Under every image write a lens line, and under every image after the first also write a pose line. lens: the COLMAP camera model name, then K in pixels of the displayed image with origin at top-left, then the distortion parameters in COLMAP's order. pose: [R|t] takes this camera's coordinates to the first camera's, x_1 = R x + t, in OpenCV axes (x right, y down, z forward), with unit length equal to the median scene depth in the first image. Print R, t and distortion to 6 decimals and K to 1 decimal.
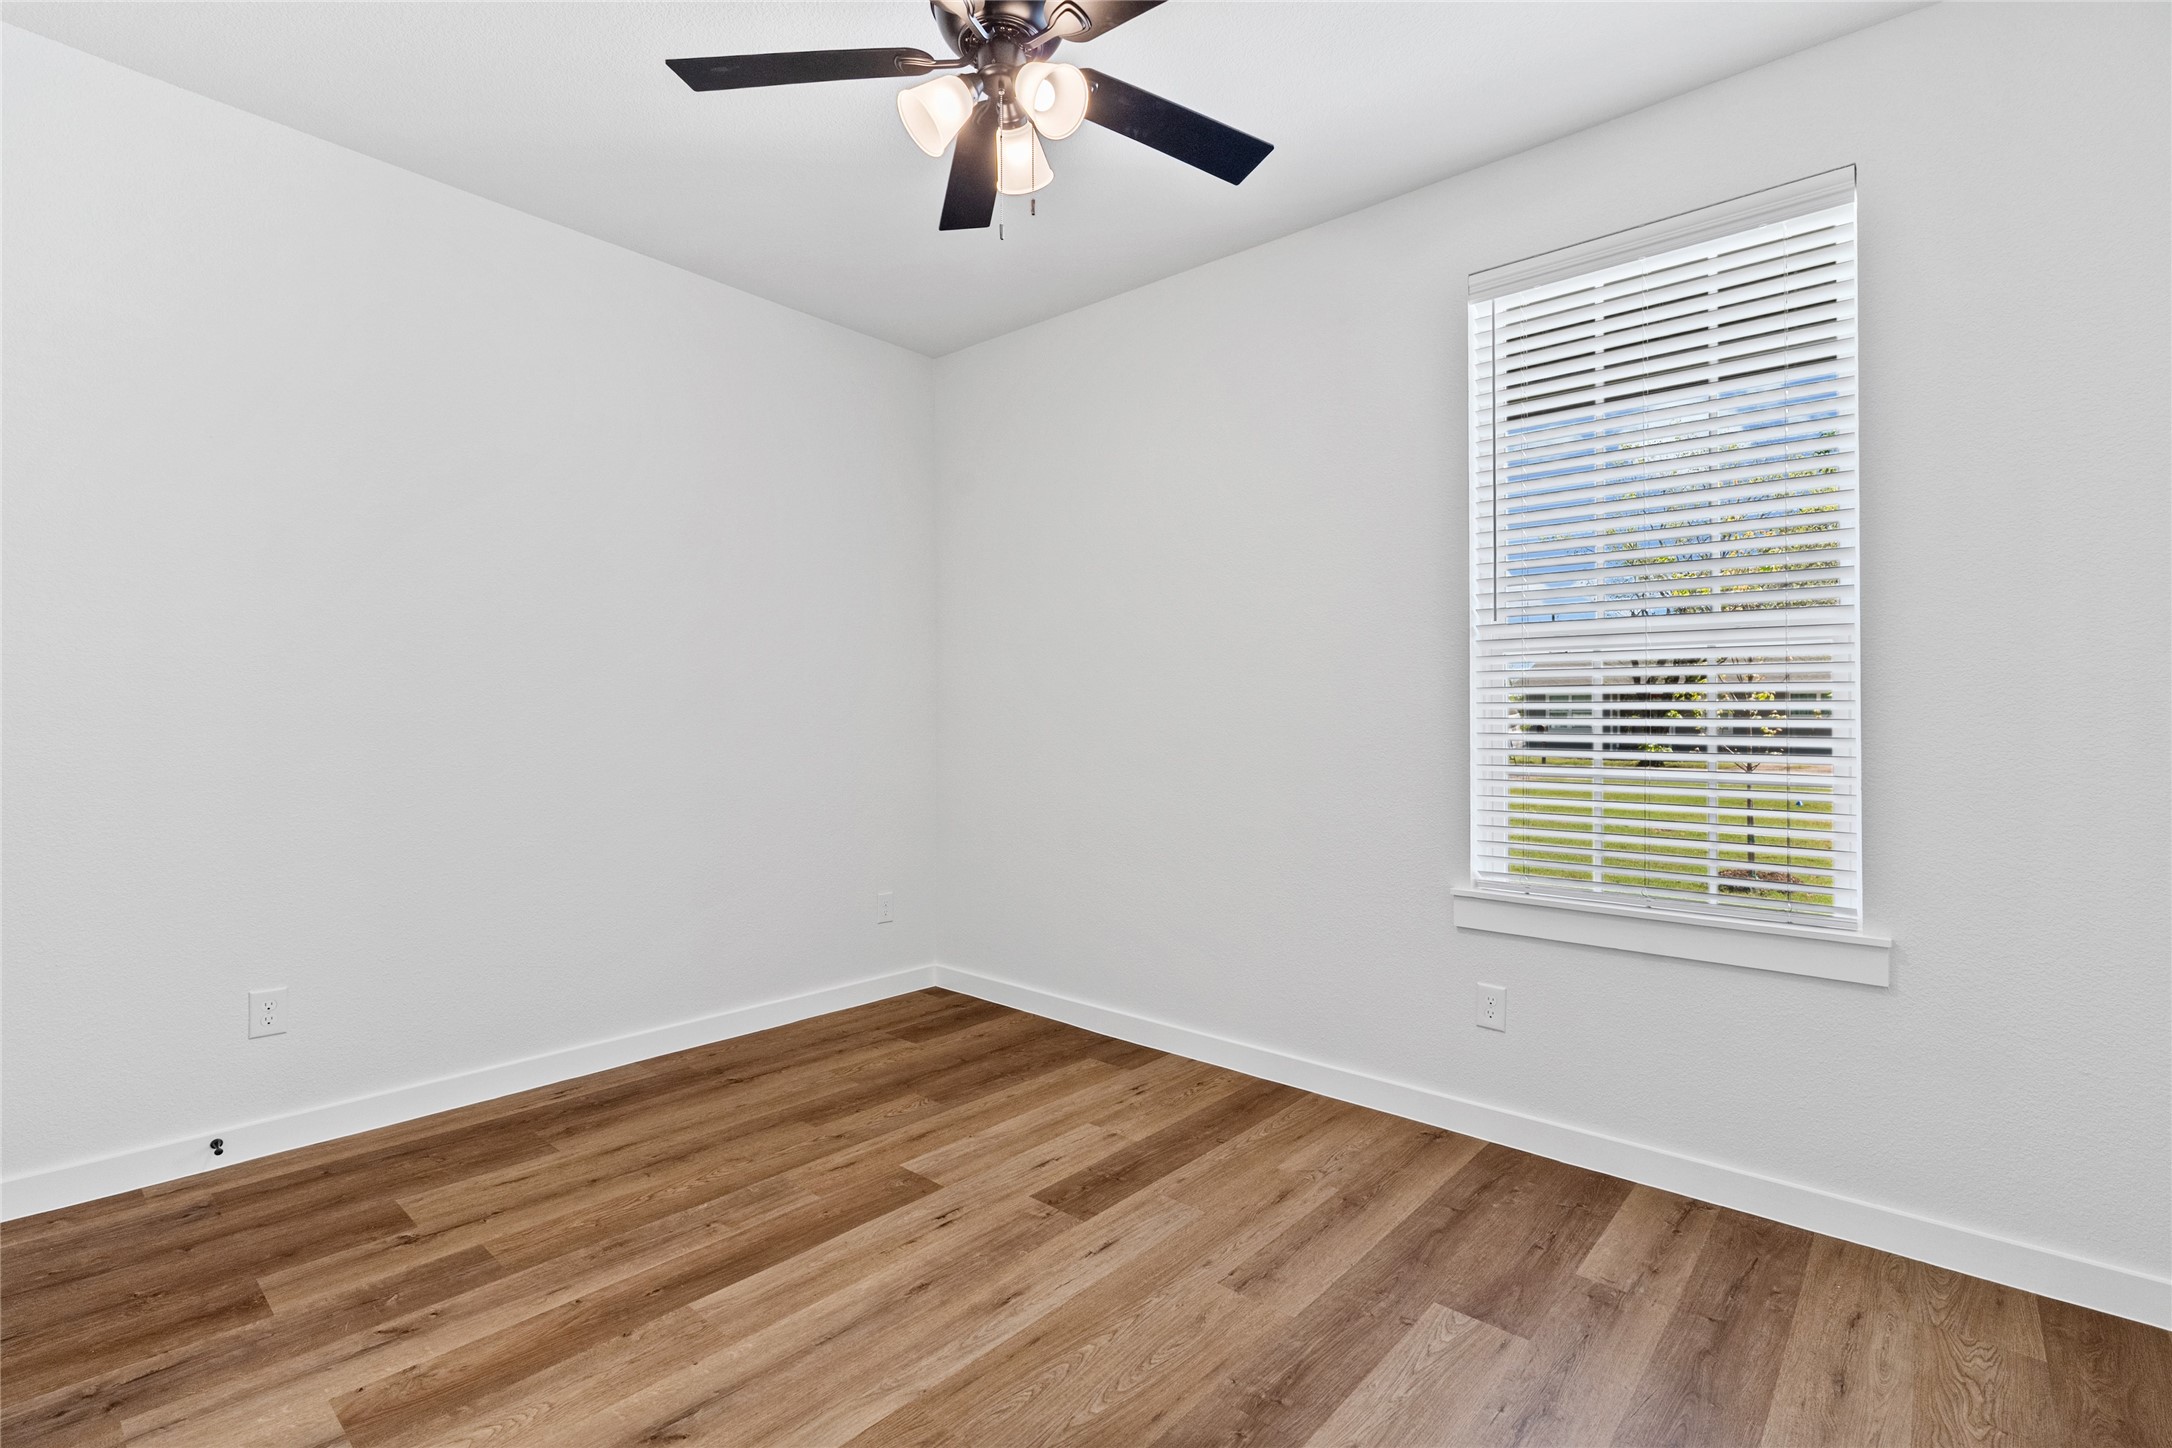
lens RADIAL K [[1003.8, 0, 1080.6], [0, 1003.8, 723.1], [0, 0, 1]] dist [-0.000413, -0.000214]
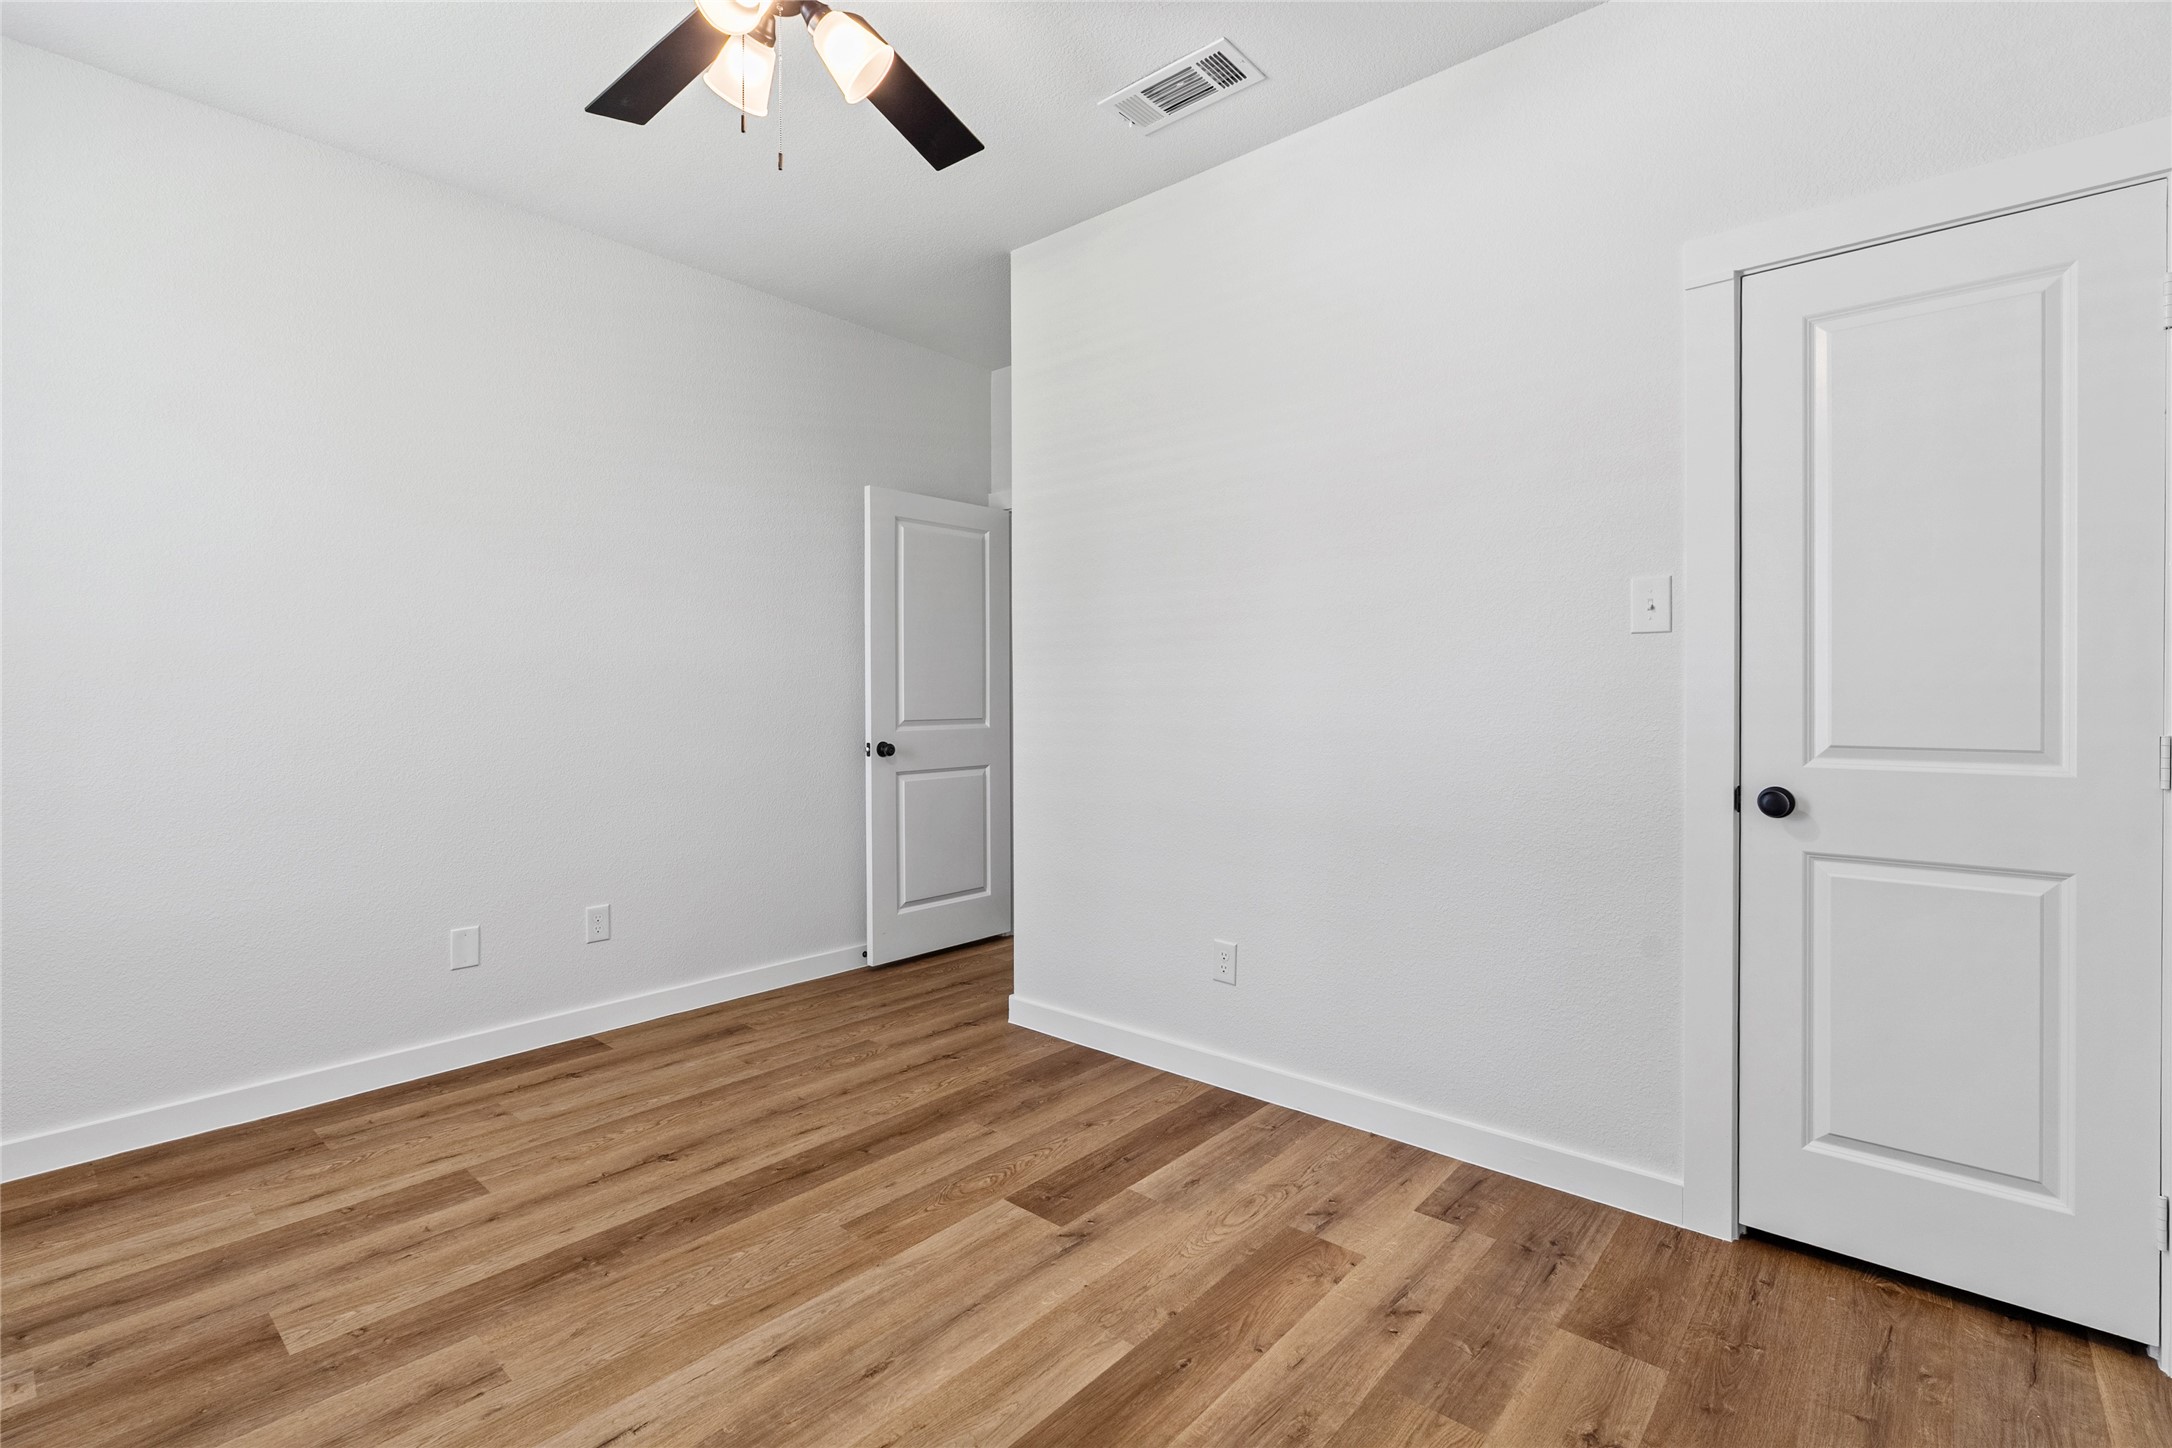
lens RADIAL K [[1003.8, 0, 1087.5], [0, 1003.8, 711.7], [0, 0, 1]] dist [-0.000413, -0.000214]
pose [[-0.999922, -0.008810, -0.008901, -0.354034], [-0.008922, 0.999880, 0.012671, -0.003115], [0.008788, 0.012750, -0.999880, 1.996121]]
